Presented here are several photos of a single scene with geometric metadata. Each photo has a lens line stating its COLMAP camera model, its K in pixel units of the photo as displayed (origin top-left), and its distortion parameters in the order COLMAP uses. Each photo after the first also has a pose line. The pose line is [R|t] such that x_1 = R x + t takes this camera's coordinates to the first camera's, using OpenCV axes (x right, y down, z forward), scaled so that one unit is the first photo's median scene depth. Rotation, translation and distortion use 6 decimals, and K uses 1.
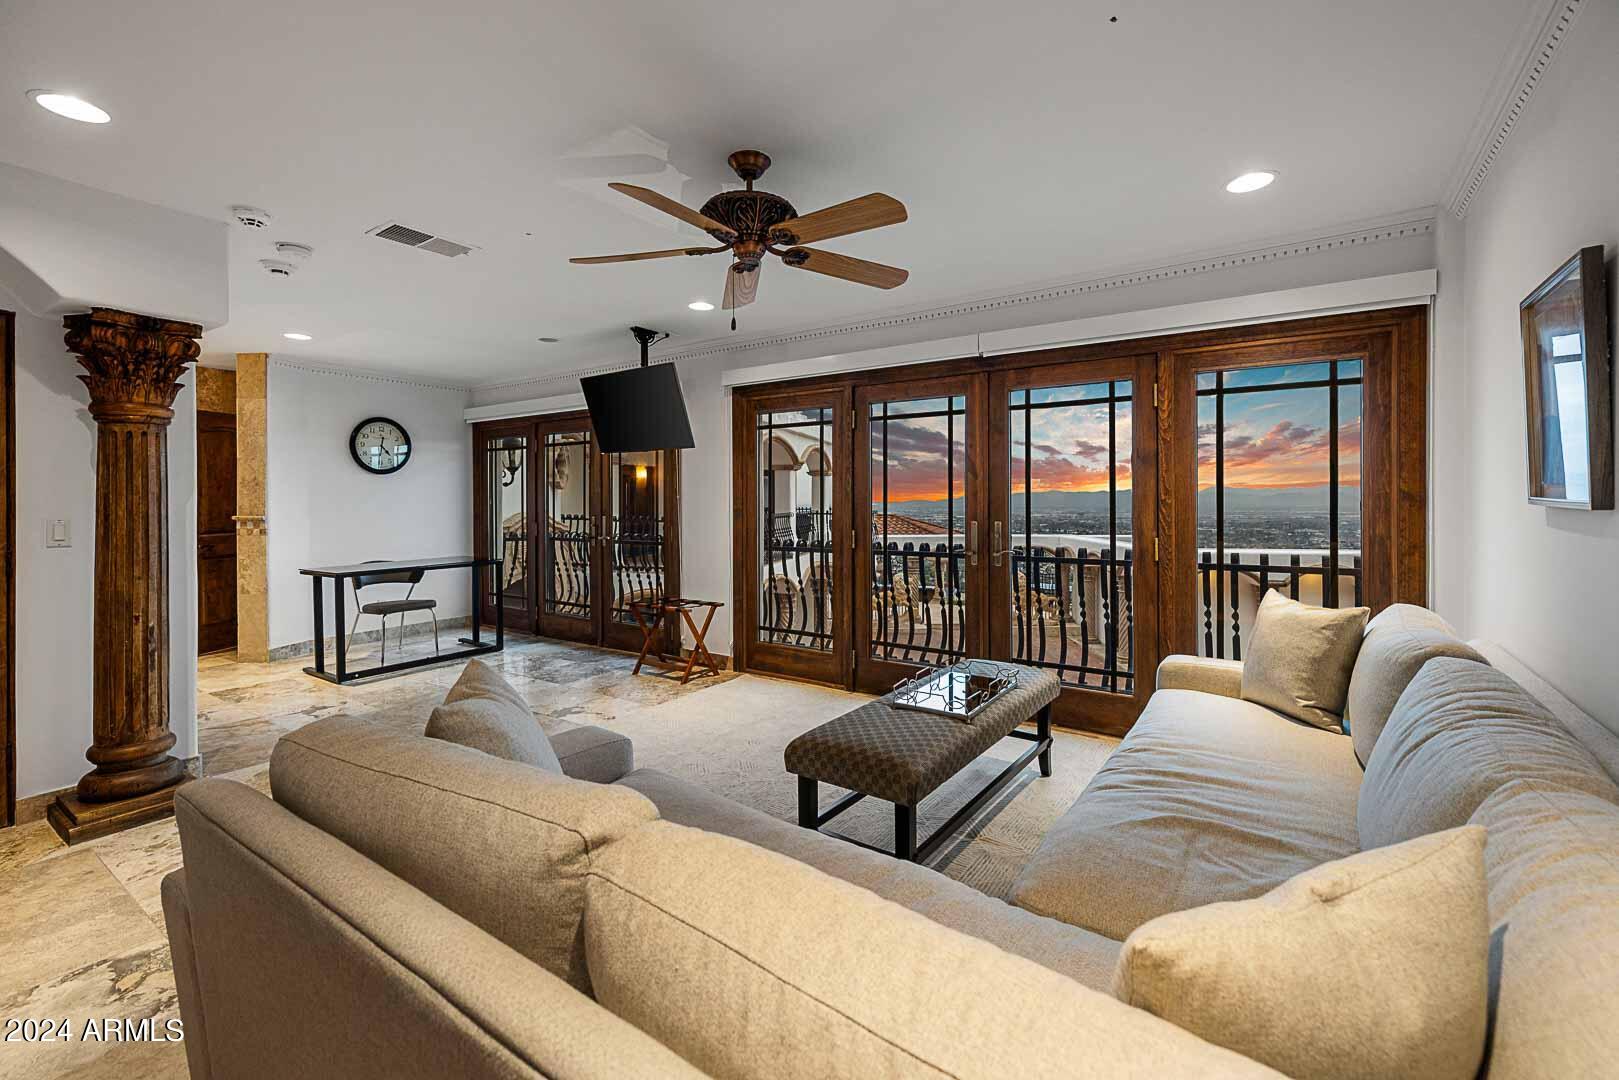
lens RADIAL K [[694.8, 0, 807.3], [0, 694.8, 501.2], [0, 0, 1]] dist [0.002057, 0.000472]
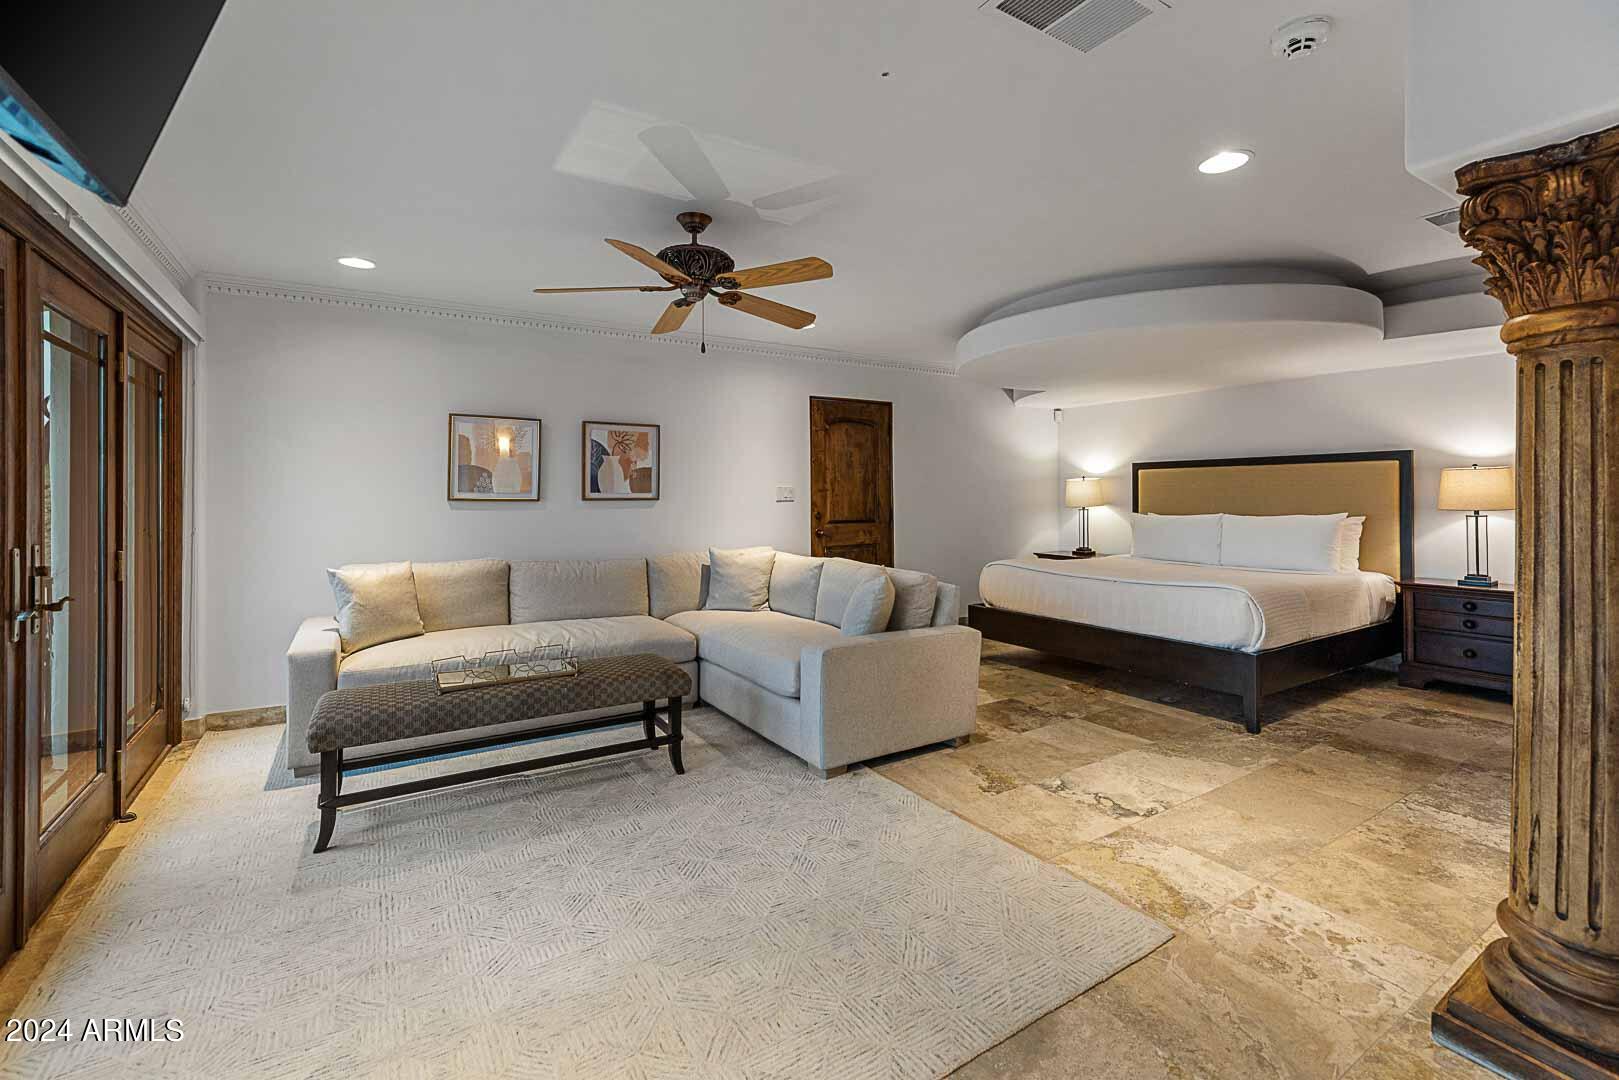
lens RADIAL K [[705.4, 0, 806.2], [0, 705.4, 507.5], [0, 0, 1]] dist [-0.001339, -0.000604]
pose [[-0.926930, -0.001129, 0.375233, -0.606184], [0.008889, 0.999649, 0.024967, -0.014071], [-0.375129, 0.026478, -0.926594, 1.744880]]
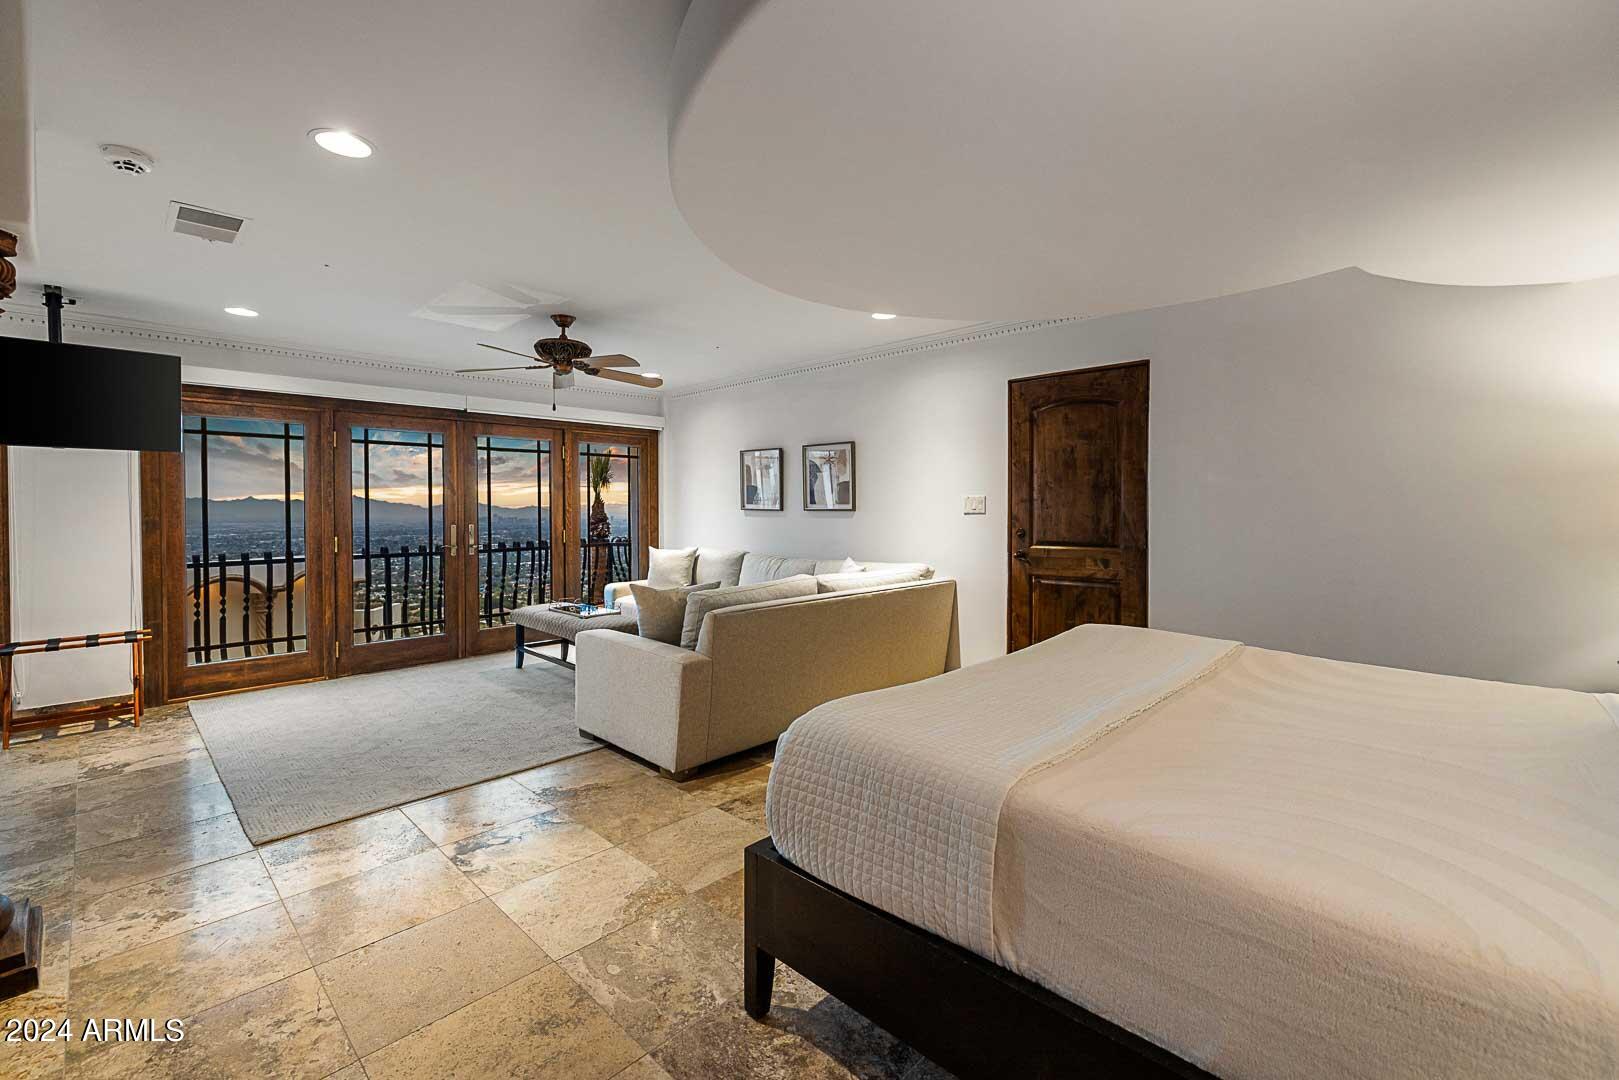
lens RADIAL K [[705.4, 0, 806.2], [0, 705.4, 507.5], [0, 0, 1]] dist [-0.001339, -0.000604]
pose [[0.156766, 0.004857, 0.987624, -1.485804], [0.006156, 0.999964, -0.005895, 0.009571], [-0.987617, 0.007004, 0.156730, 0.090429]]
